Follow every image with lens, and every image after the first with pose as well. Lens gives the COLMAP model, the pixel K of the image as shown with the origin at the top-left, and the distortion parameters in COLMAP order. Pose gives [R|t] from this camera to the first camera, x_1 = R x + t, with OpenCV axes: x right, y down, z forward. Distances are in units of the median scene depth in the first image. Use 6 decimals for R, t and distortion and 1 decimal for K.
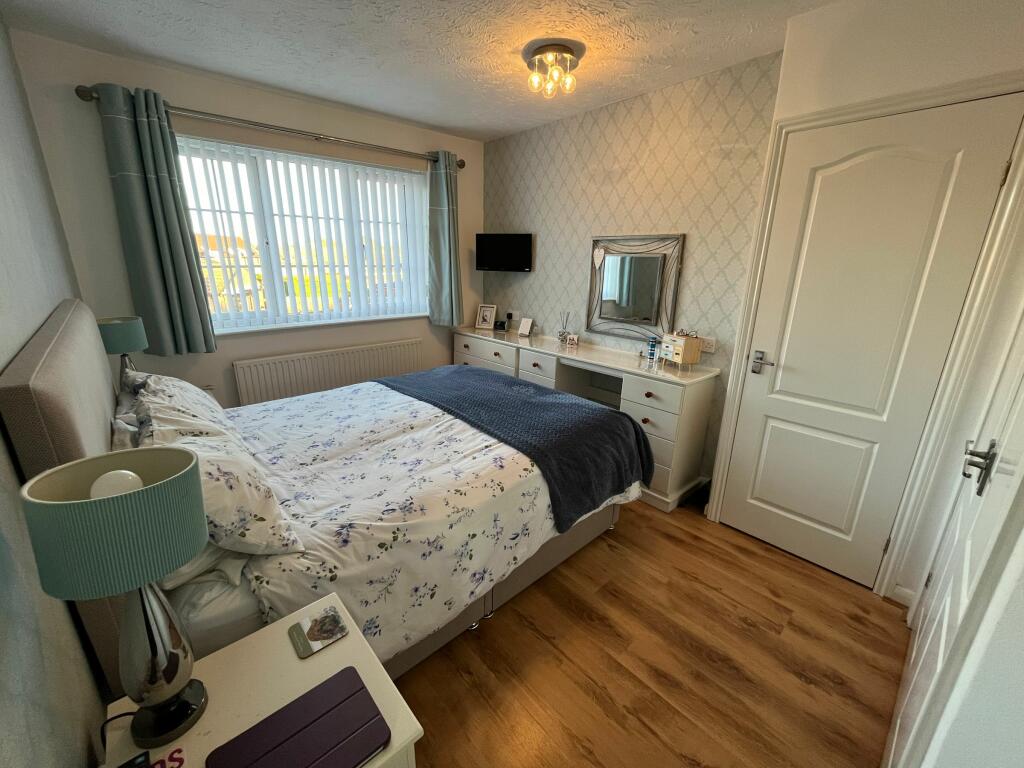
lens RADIAL K [[417.6, 0, 511.5], [0, 417.6, 387.1], [0, 0, 1]] dist [0.001238, 0.000277]
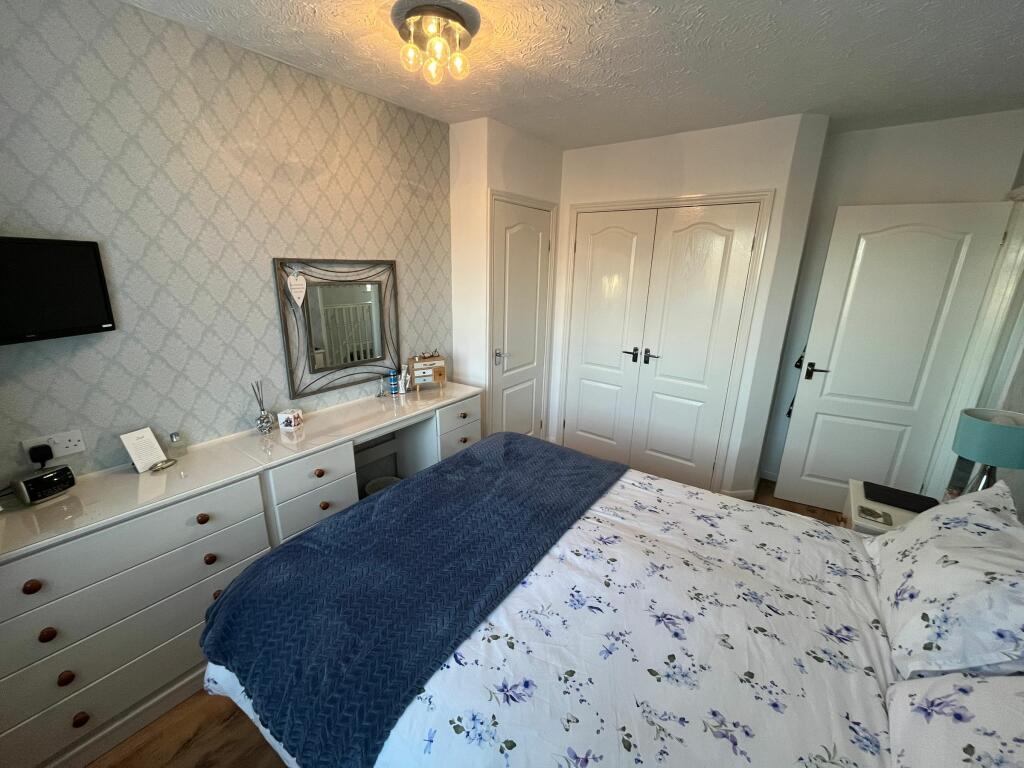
lens RADIAL K [[417.6, 0, 507.2], [0, 417.6, 383.6], [0, 0, 1]] dist [0.001238, 0.000277]
pose [[-0.197356, -0.287576, 0.937203, -0.683691], [0.265923, 0.904458, 0.333527, -0.392365], [-0.943576, 0.315048, -0.102028, 1.017506]]
